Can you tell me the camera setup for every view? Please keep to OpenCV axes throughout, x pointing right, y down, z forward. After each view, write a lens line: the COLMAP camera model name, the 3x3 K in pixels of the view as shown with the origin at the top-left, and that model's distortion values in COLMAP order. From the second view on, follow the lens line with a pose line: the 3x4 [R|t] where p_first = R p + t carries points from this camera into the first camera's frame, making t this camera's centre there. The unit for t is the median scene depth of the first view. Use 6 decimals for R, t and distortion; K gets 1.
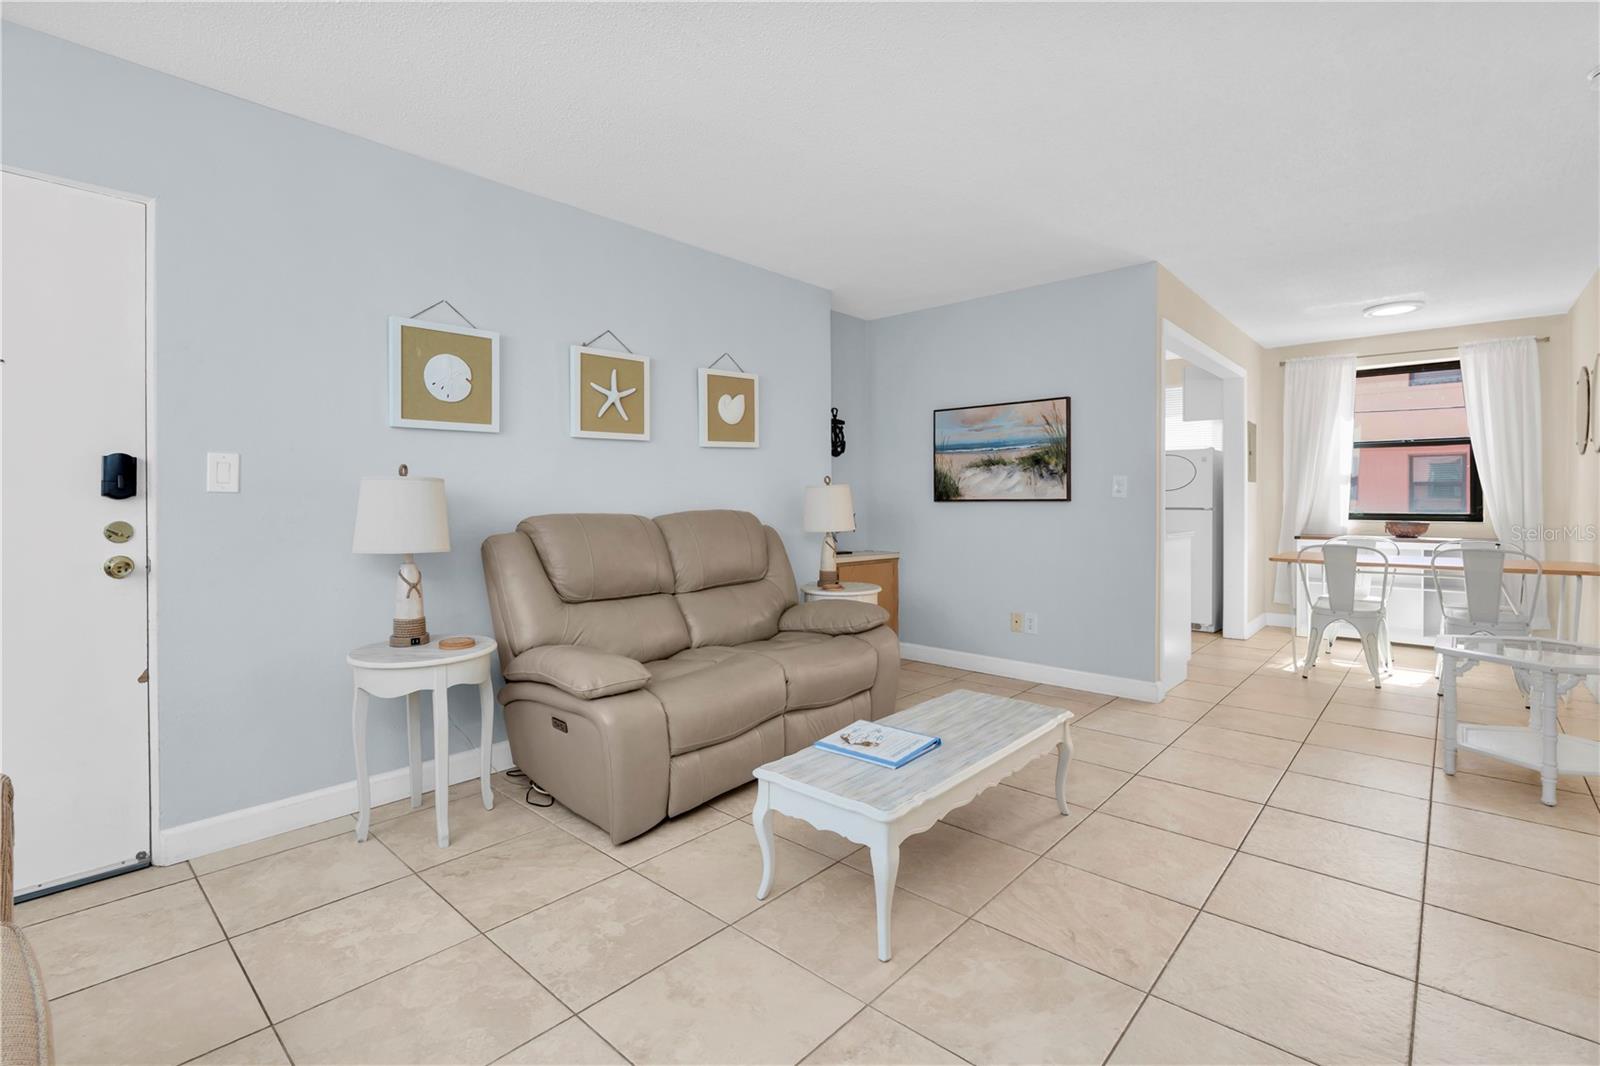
lens RADIAL K [[742.0, 0, 823.8], [0, 742.0, 502.6], [0, 0, 1]] dist [-0.003991, -0.000570]
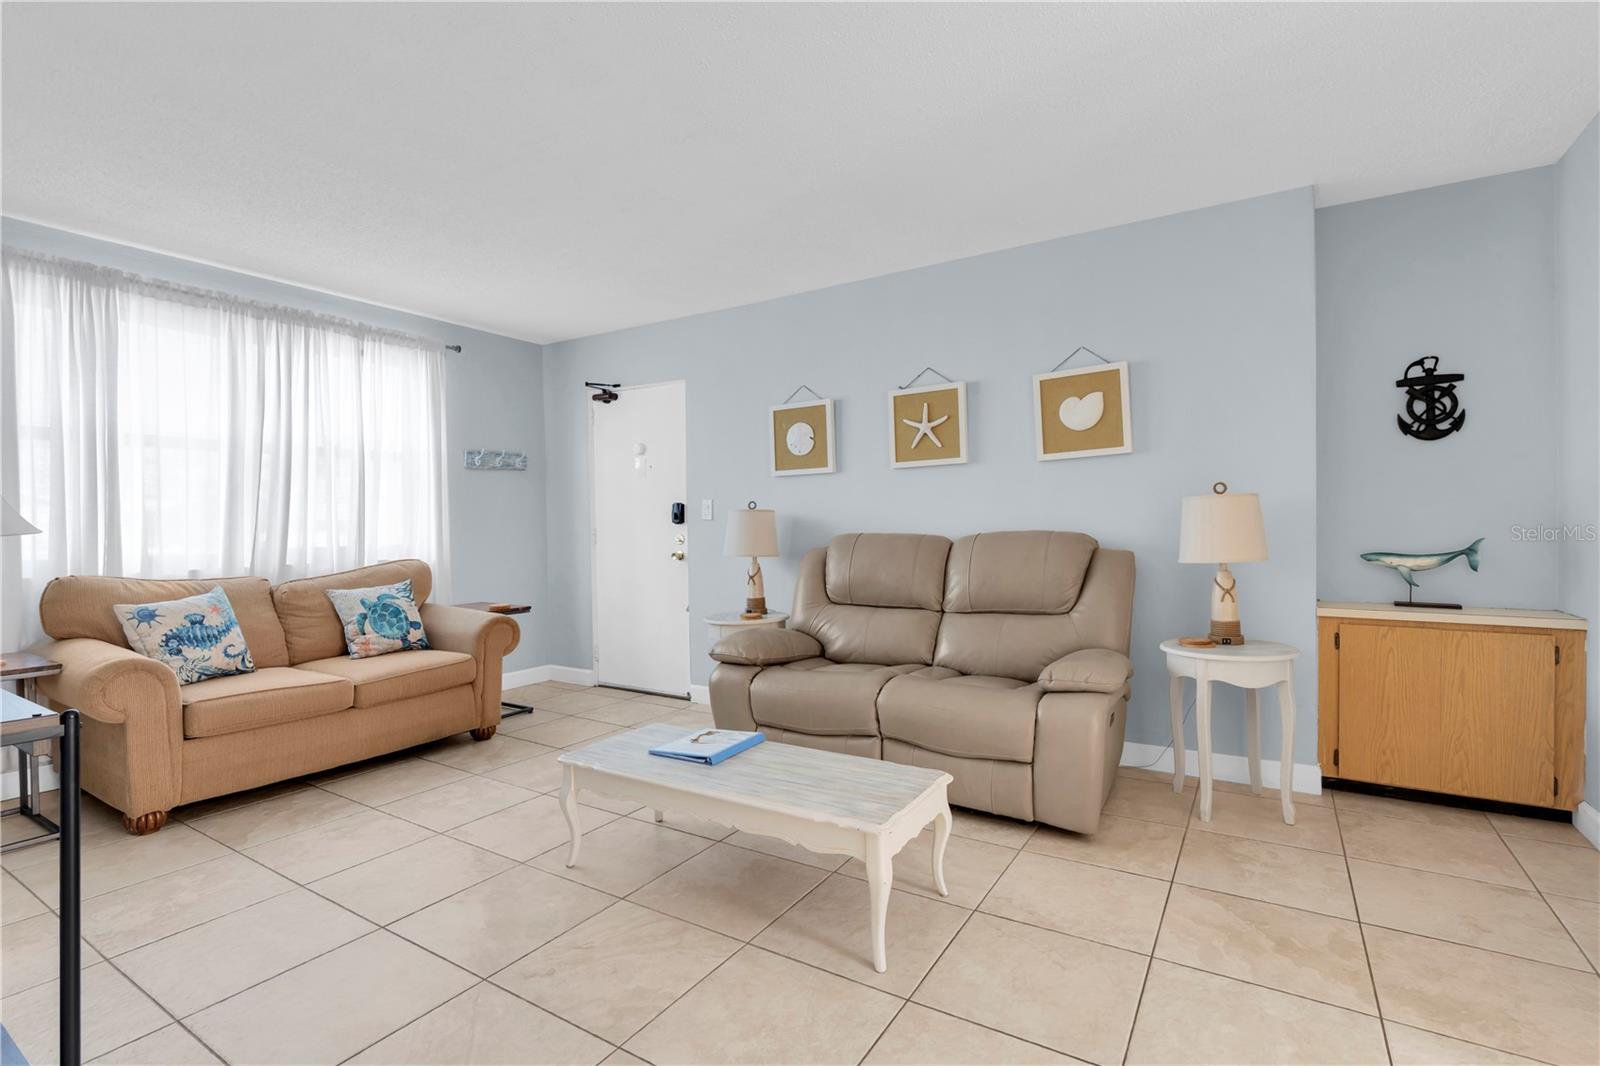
lens RADIAL K [[744.8, 0, 800.0], [0, 744.8, 533.0], [0, 0, 1]] dist [-0.003076, -0.000212]
pose [[0.151950, 0.010666, -0.988331, 0.738890], [0.009028, 0.999885, 0.012178, -0.001211], [0.988347, -0.010774, 0.151837, 0.606286]]
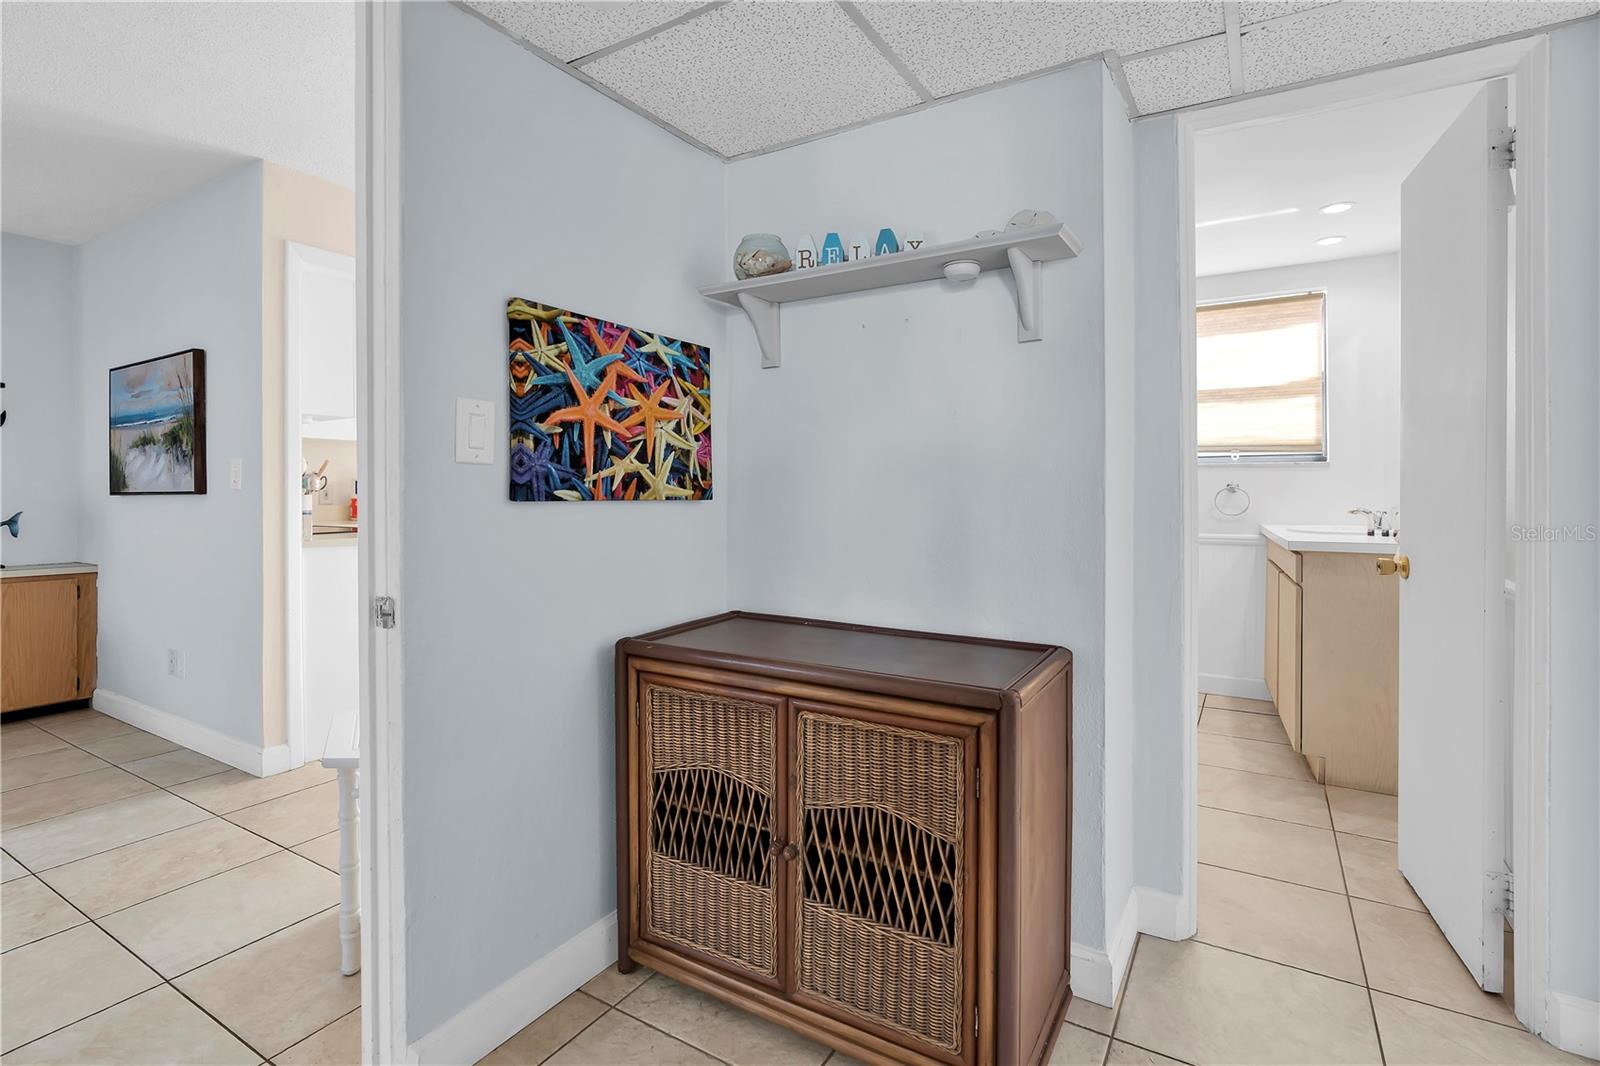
lens RADIAL K [[758.5, 0, 798.7], [0, 758.5, 496.4], [0, 0, 1]] dist [-0.000625, 0.000250]
pose [[0.985684, -0.000271, 0.168604, 0.954899], [0.000465, 0.999999, -0.001111, 0.001095], [-0.168604, 0.001174, 0.985683, 0.223357]]
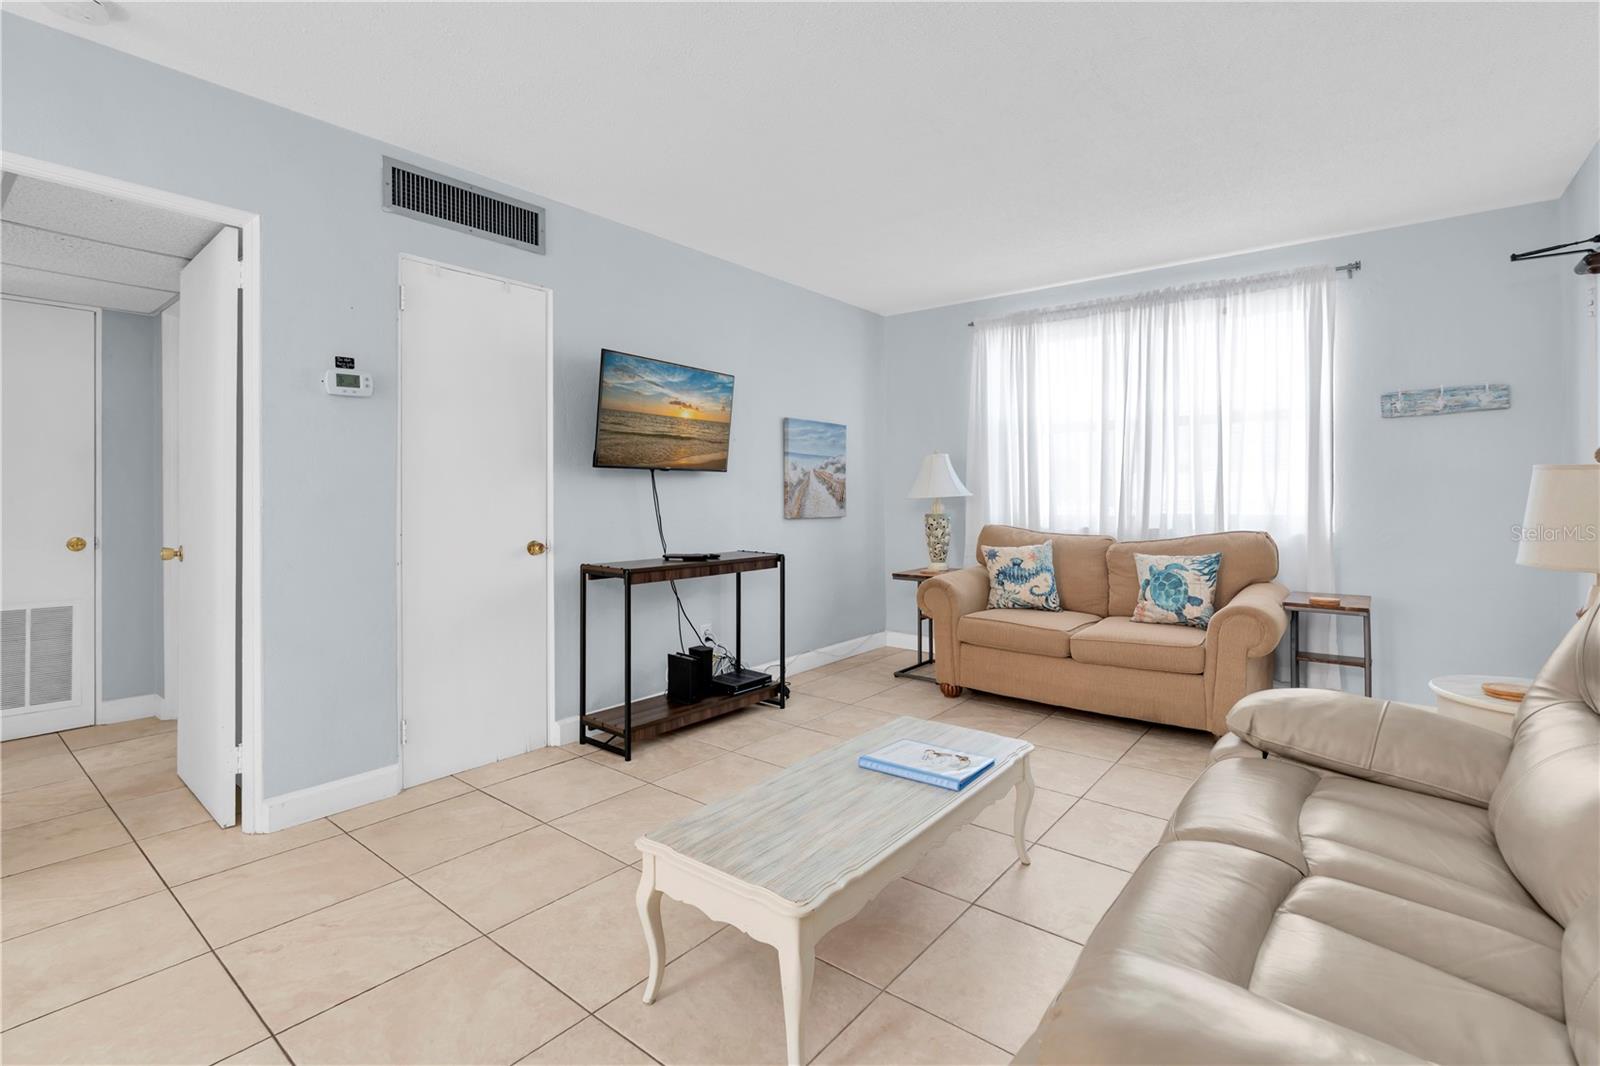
lens RADIAL K [[758.5, 0, 798.7], [0, 758.5, 496.4], [0, 0, 1]] dist [-0.000625, 0.000250]
pose [[-0.999626, -0.000050, -0.027329, 0.160351], [-0.000160, 0.999992, 0.004011, -0.003785], [0.027328, 0.004014, -0.999618, 1.204868]]
